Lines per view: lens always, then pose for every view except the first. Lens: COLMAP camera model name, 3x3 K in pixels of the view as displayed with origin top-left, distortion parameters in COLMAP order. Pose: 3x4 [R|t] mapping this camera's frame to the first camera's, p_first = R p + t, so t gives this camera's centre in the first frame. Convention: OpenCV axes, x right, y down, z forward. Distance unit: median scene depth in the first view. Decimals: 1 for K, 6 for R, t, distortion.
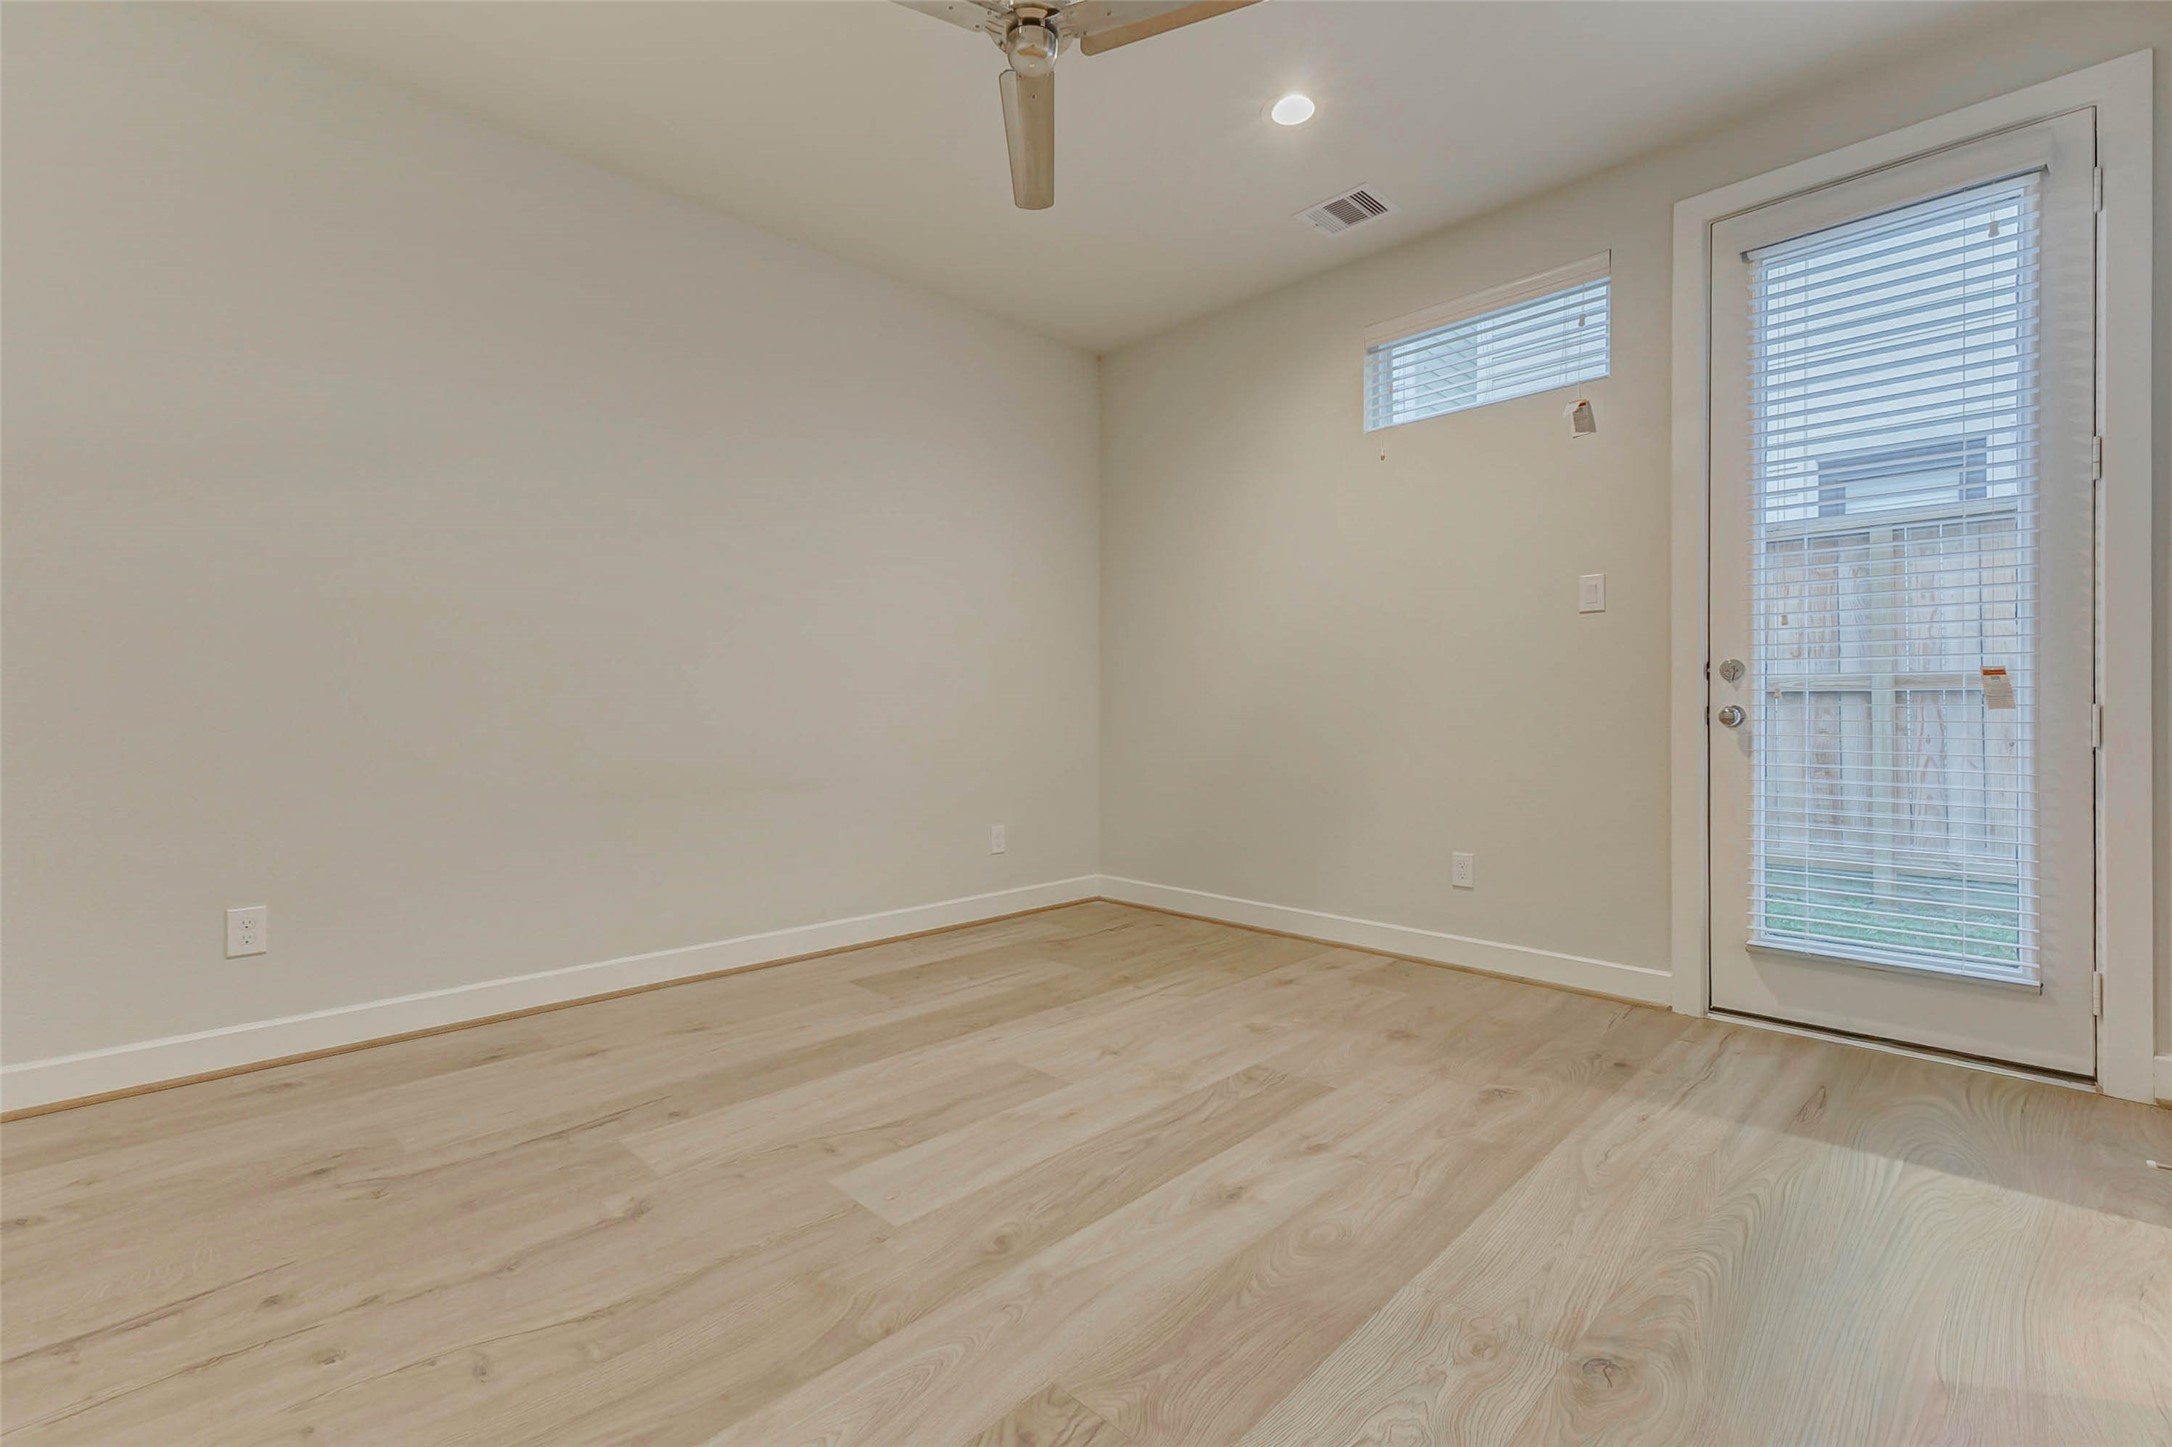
lens RADIAL K [[956.3, 0, 1095.3], [0, 956.3, 727.8], [0, 0, 1]] dist [0.001064, 0.000066]
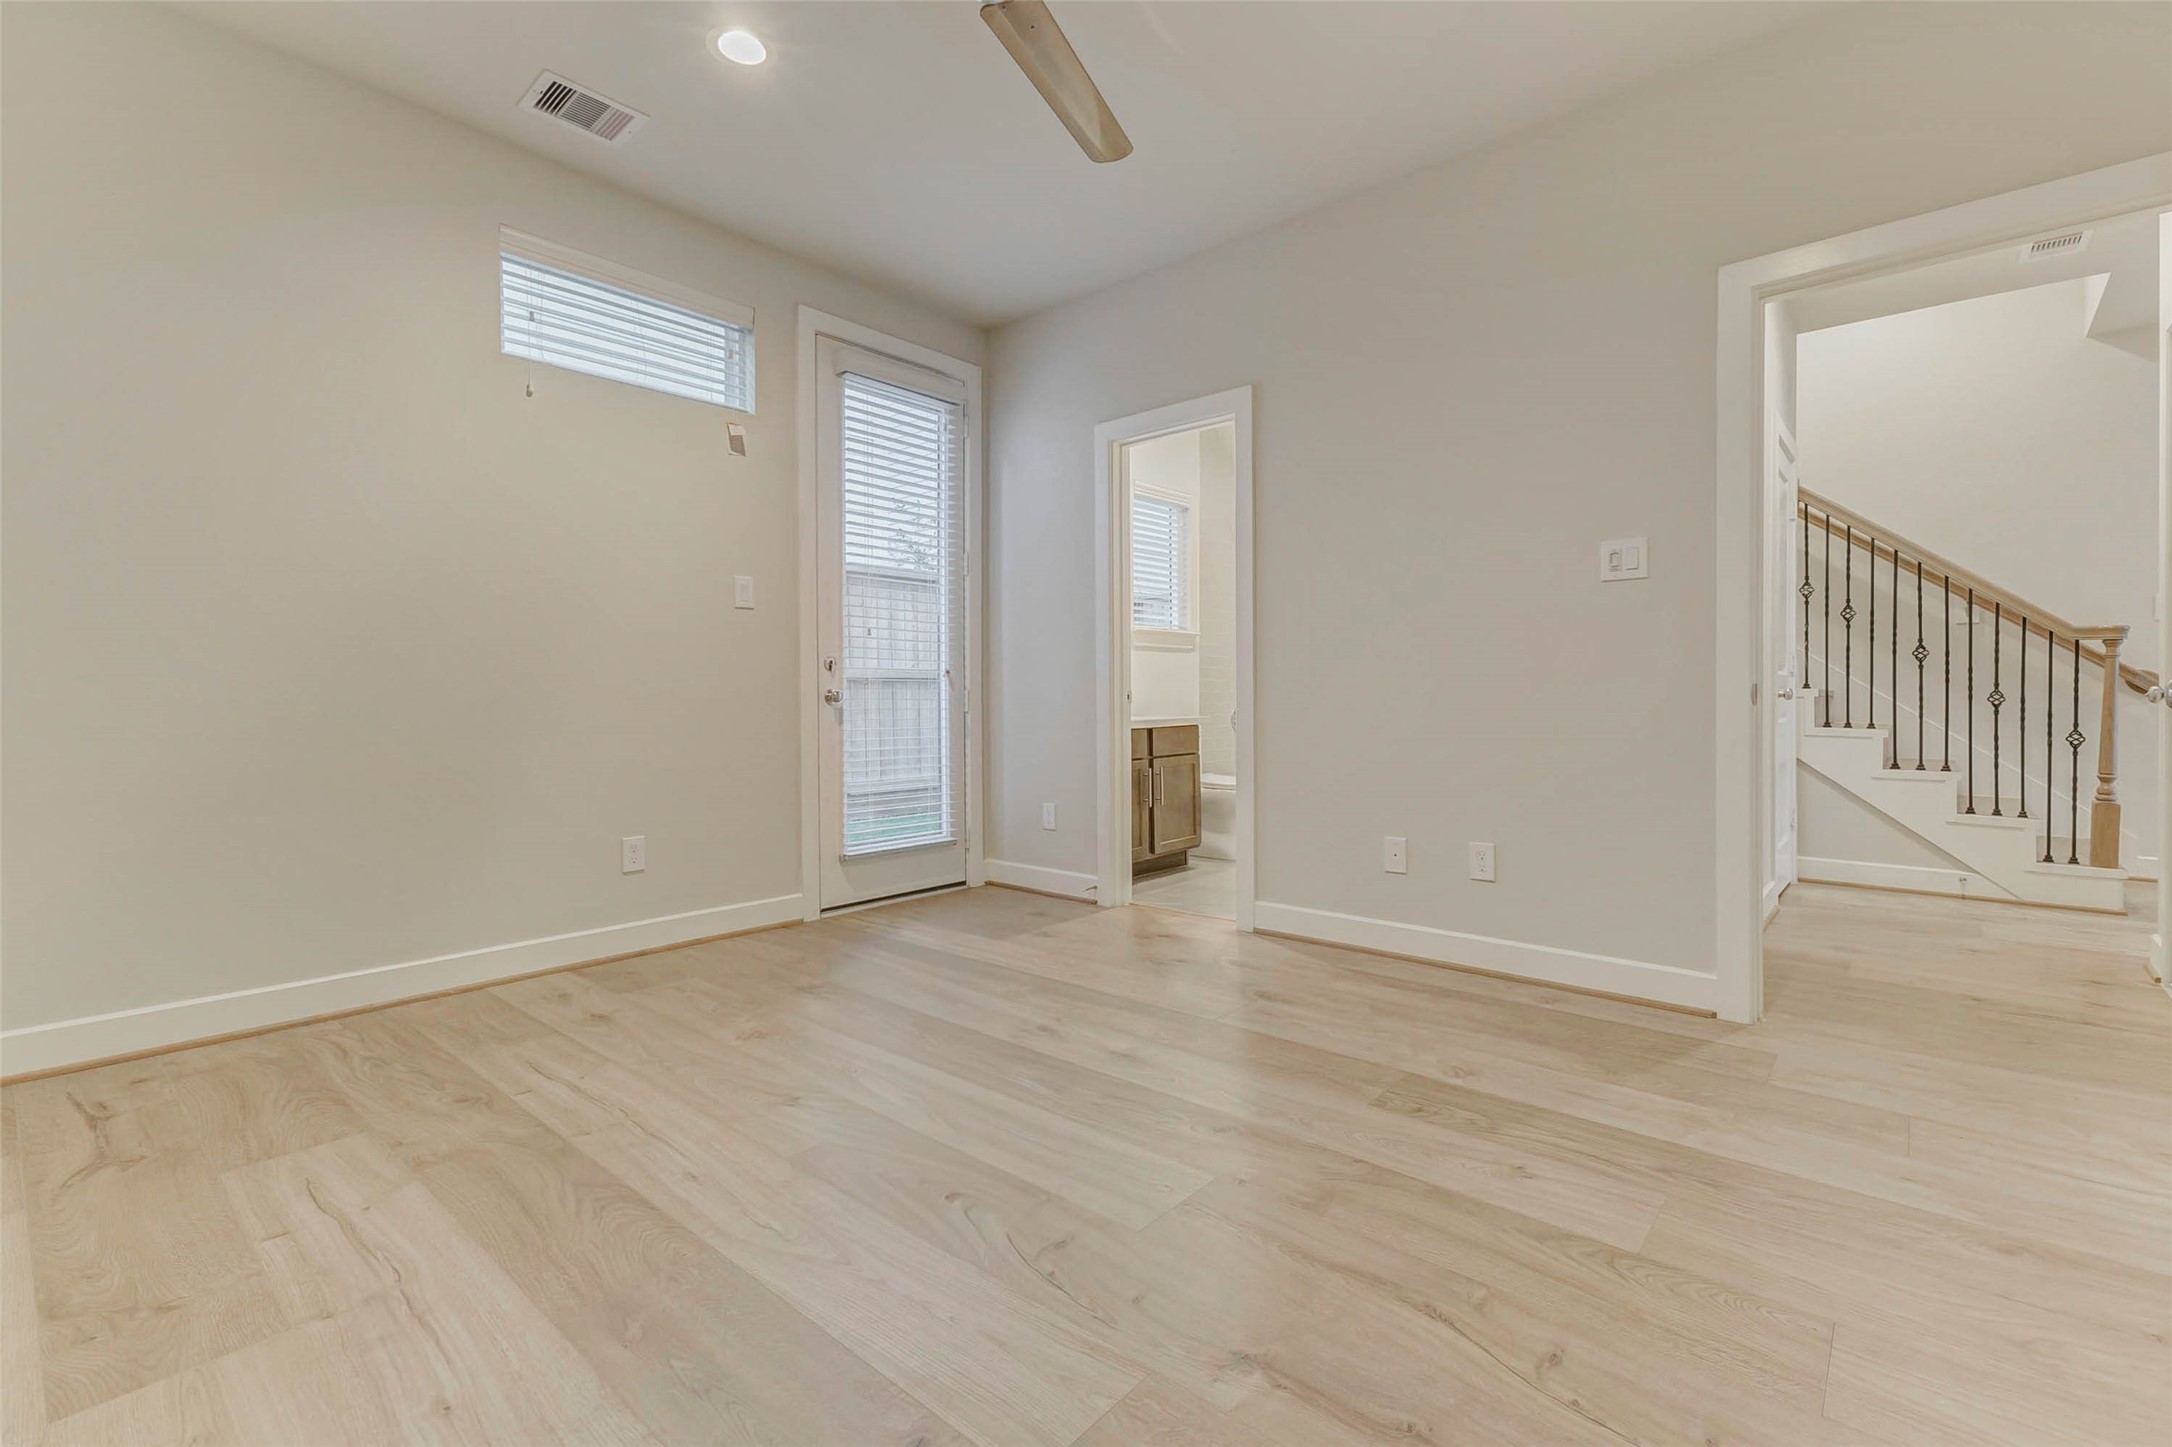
lens RADIAL K [[952.3, 0, 1084.1], [0, 952.3, 707.7], [0, 0, 1]] dist [0.009761, -0.000006]
pose [[-0.056528, -0.012133, 0.998327, -0.774498], [0.015781, 0.999790, 0.013045, -0.008428], [-0.998276, 0.016492, -0.056325, 0.743615]]
